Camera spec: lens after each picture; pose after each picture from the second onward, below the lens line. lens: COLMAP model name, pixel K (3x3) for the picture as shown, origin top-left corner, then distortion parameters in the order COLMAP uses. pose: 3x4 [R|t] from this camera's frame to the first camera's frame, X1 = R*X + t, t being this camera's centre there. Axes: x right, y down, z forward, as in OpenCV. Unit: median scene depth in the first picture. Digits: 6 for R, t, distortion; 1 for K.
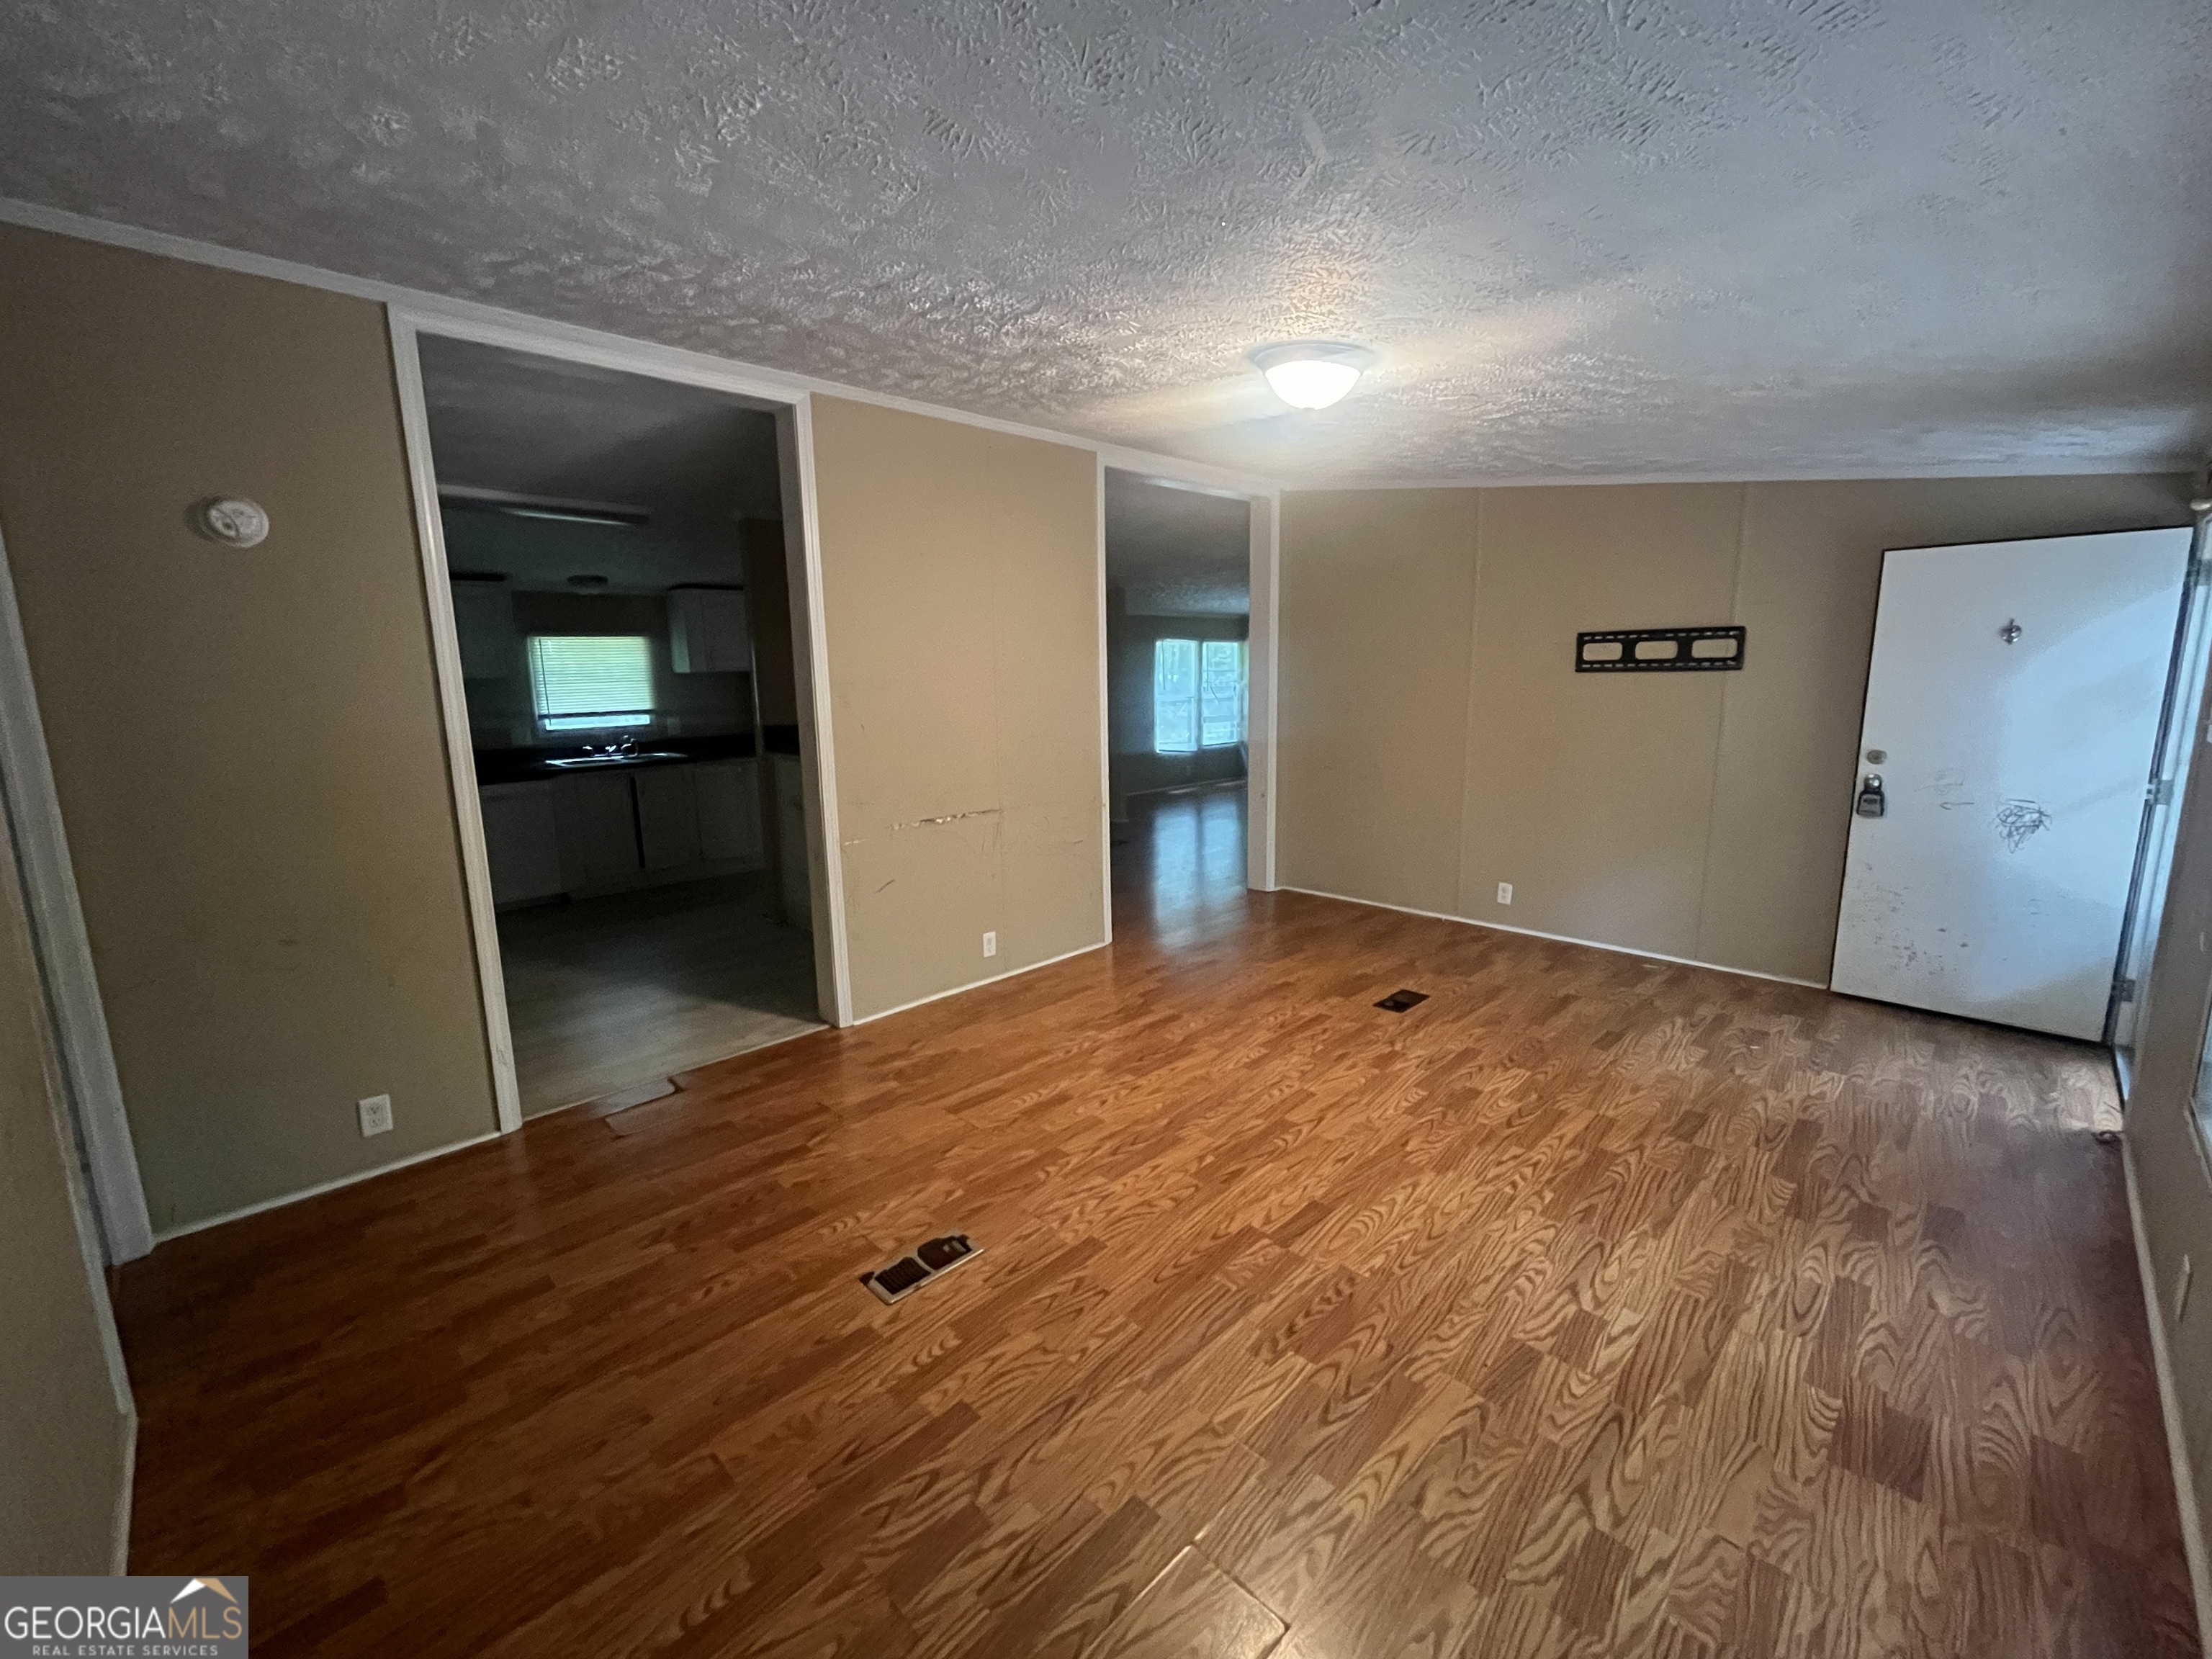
lens RADIAL K [[904.2, 0, 1098.4], [0, 904.2, 825.3], [0, 0, 1]] dist [-0.006773, 0.001198]
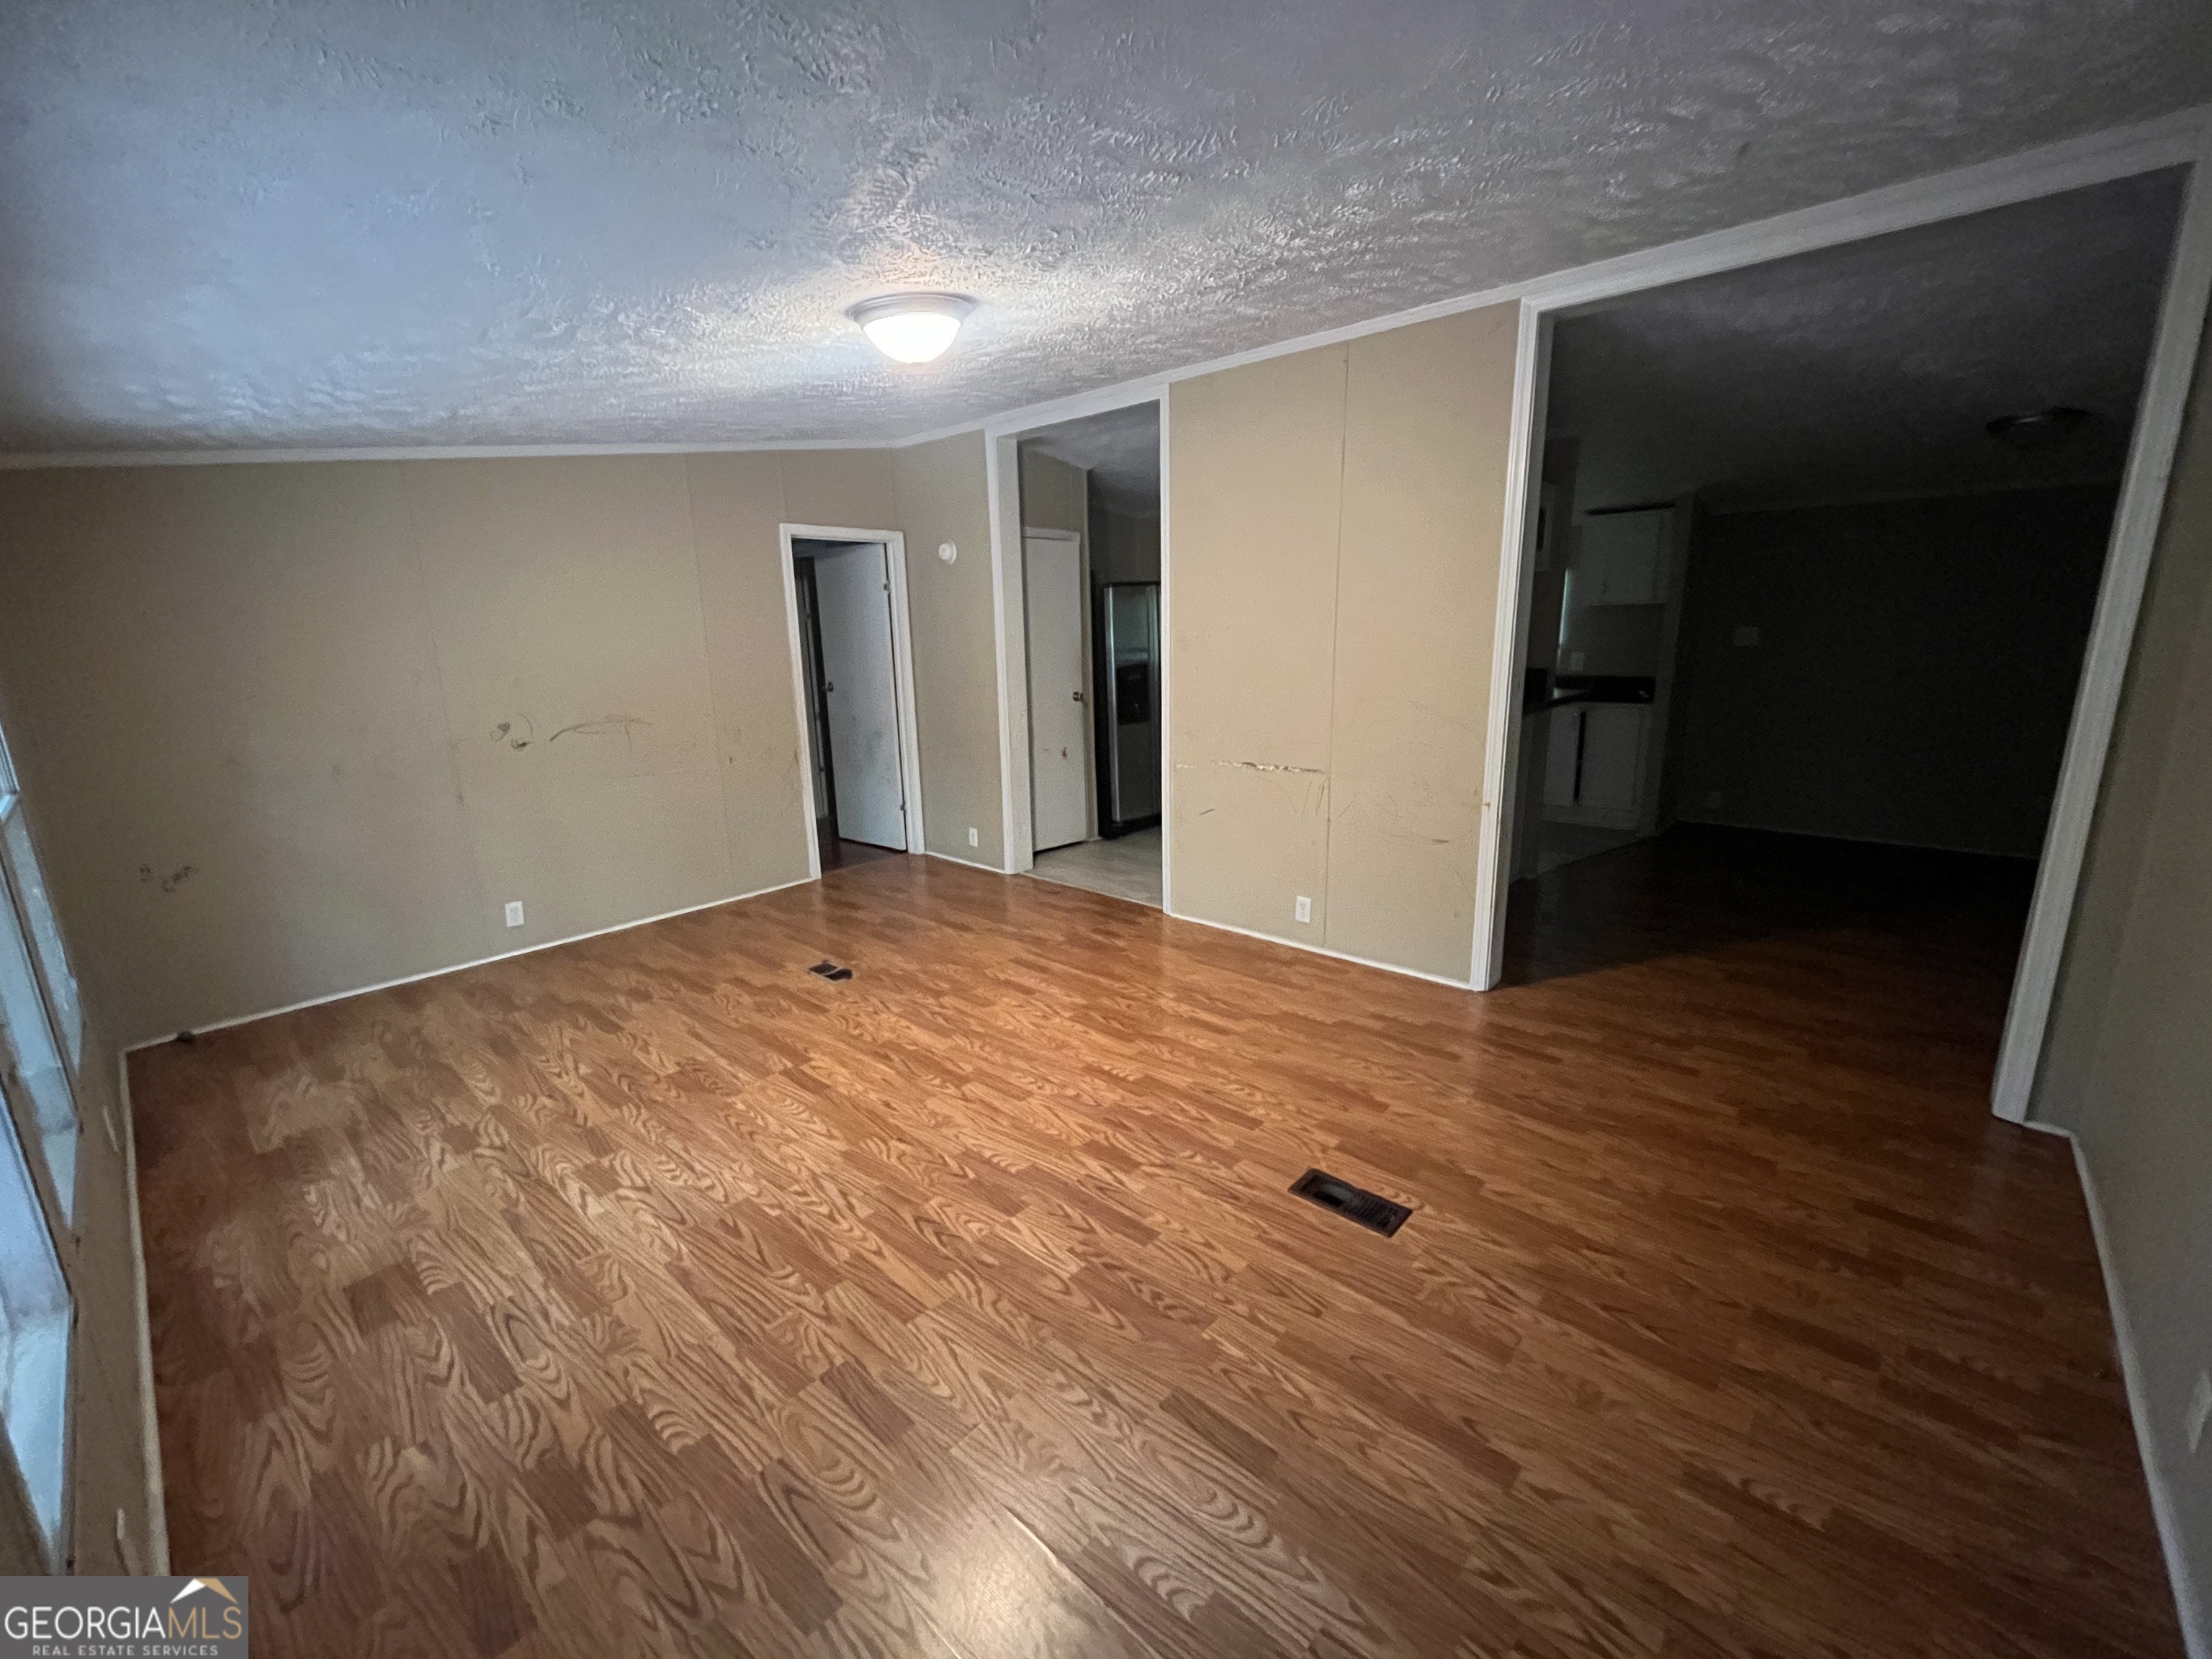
lens RADIAL K [[904.2, 0, 1094.8], [0, 904.2, 825.6], [0, 0, 1]] dist [-0.006773, 0.001198]
pose [[0.056080, 0.239021, -0.969394, 1.109904], [-0.148343, 0.962140, 0.228650, -0.198906], [0.987345, 0.130980, 0.089414, 0.996169]]
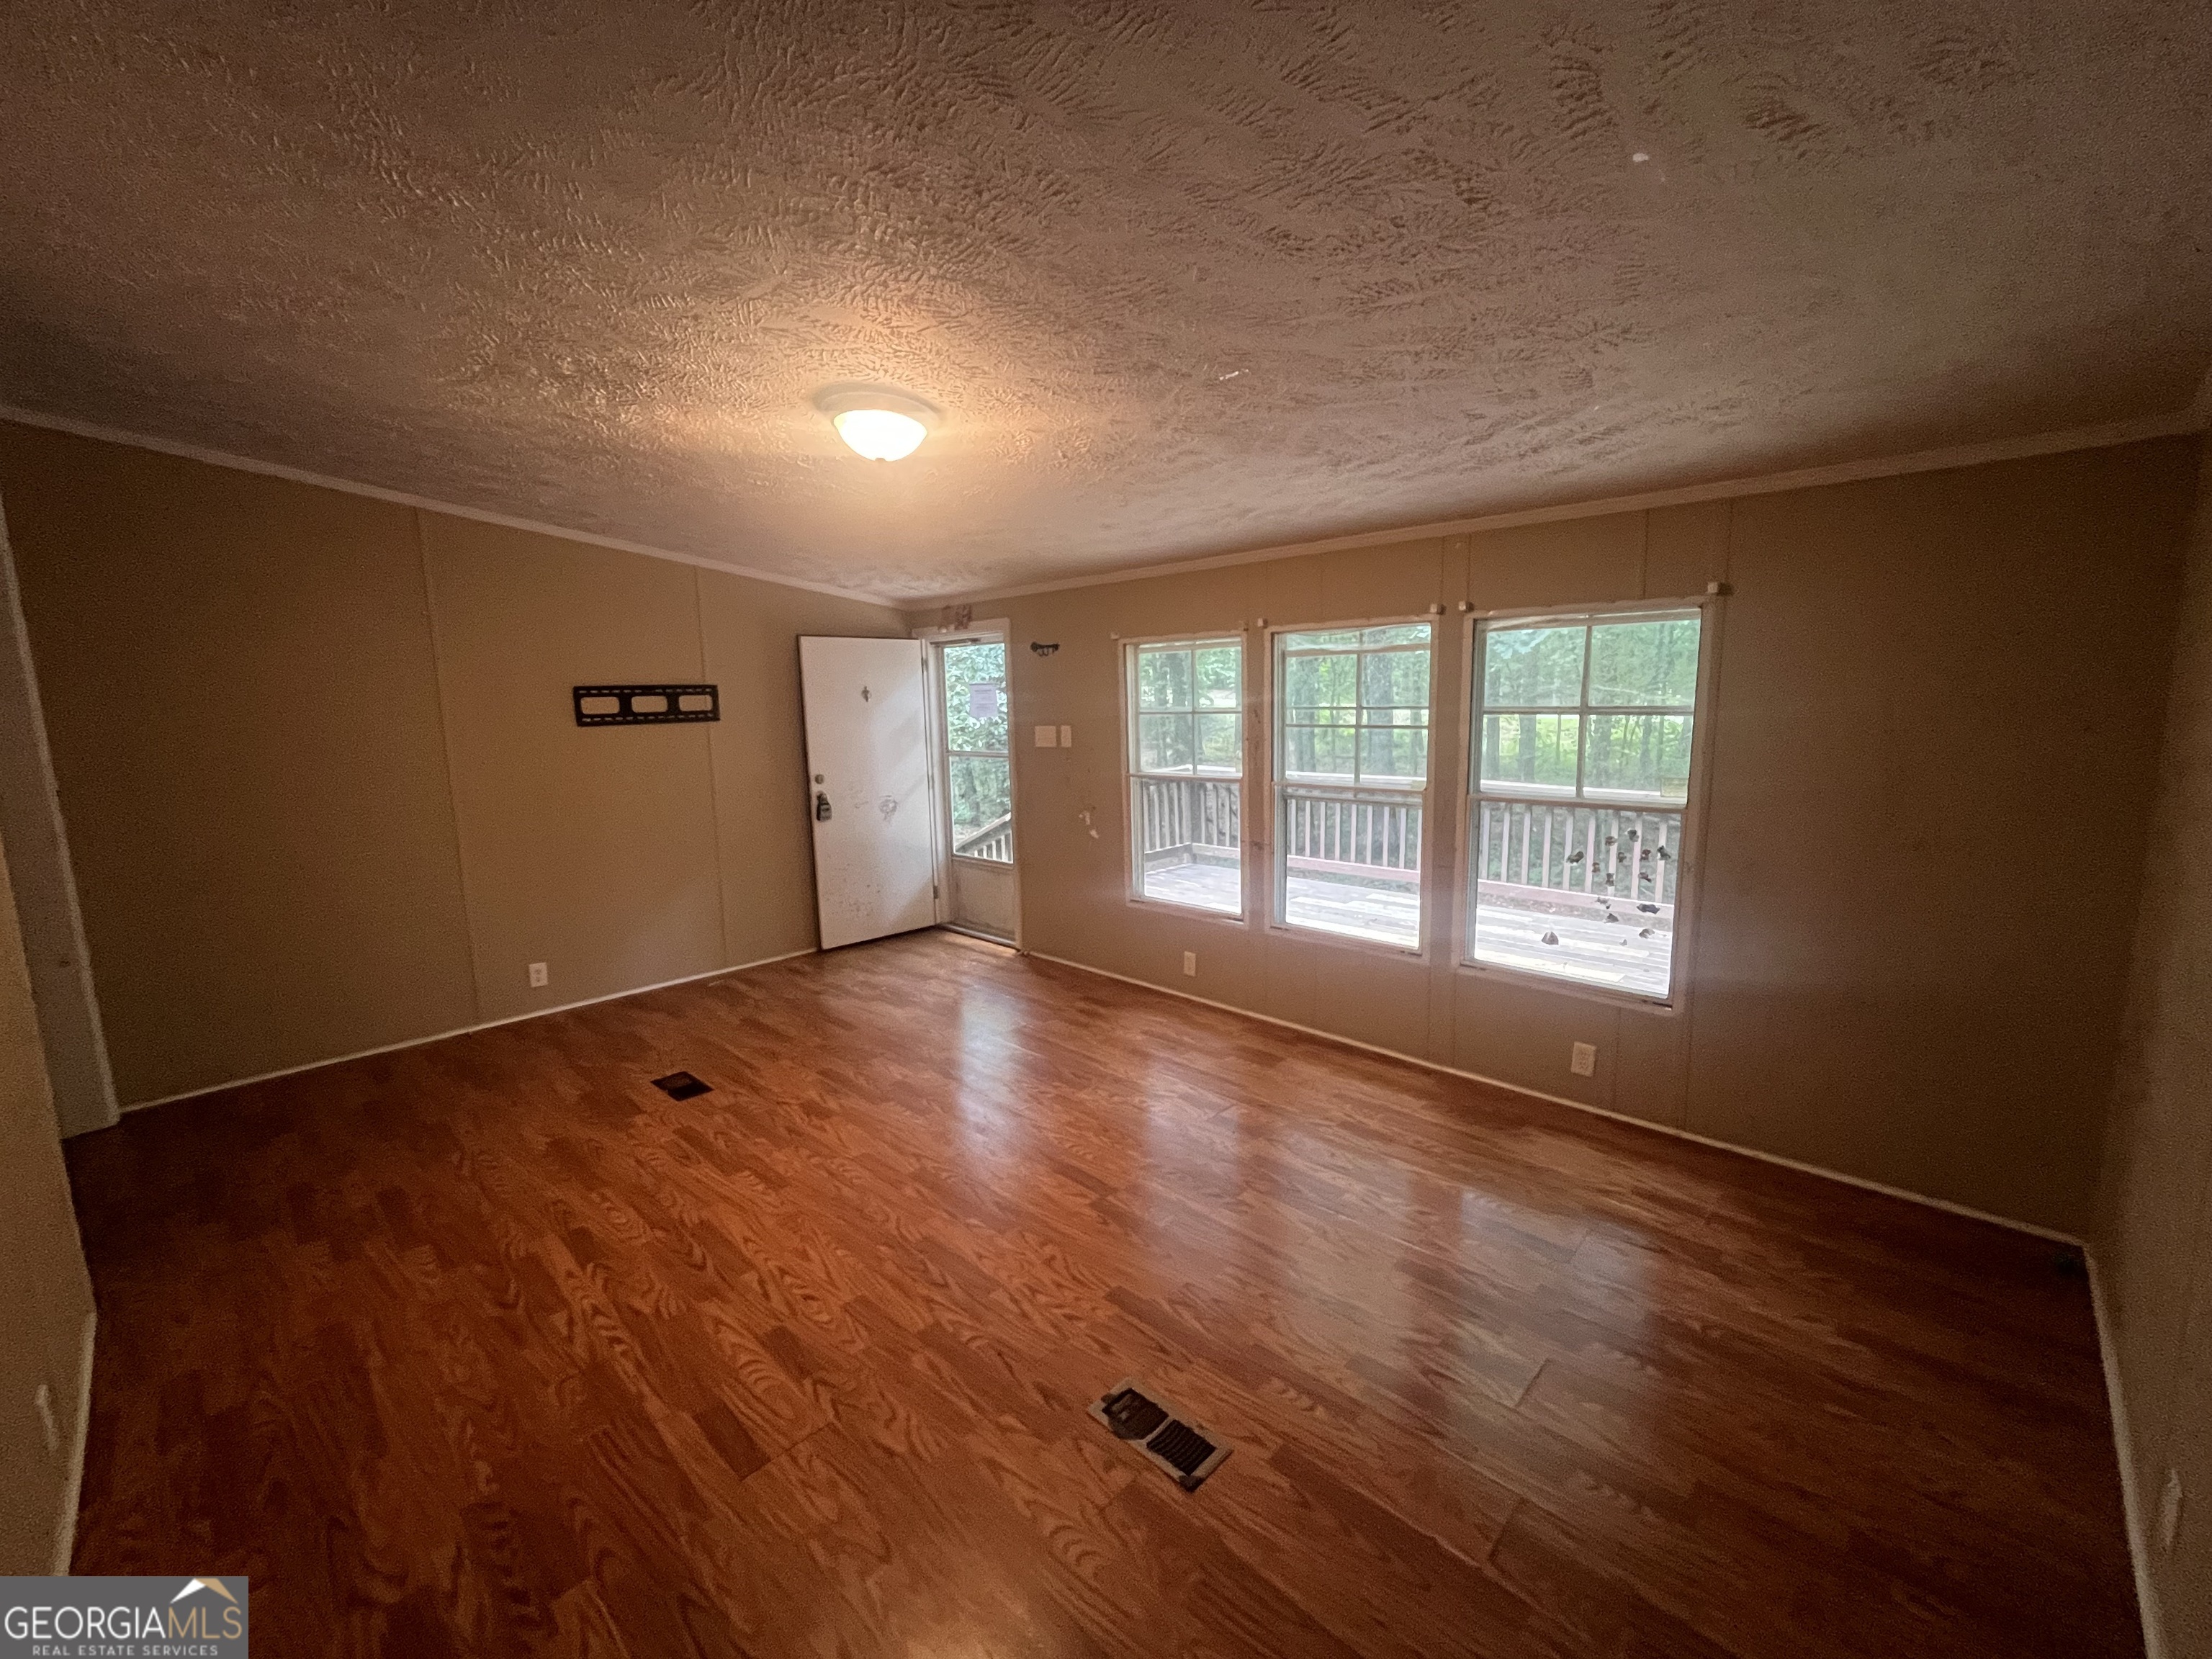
lens RADIAL K [[904.2, 0, 1094.7], [0, 904.2, 829.6], [0, 0, 1]] dist [-0.006773, 0.001198]
pose [[-0.019998, -0.125559, 0.991885, -0.707733], [0.191982, 0.973139, 0.127056, -0.119015], [-0.981195, 0.192965, 0.004644, 0.718528]]
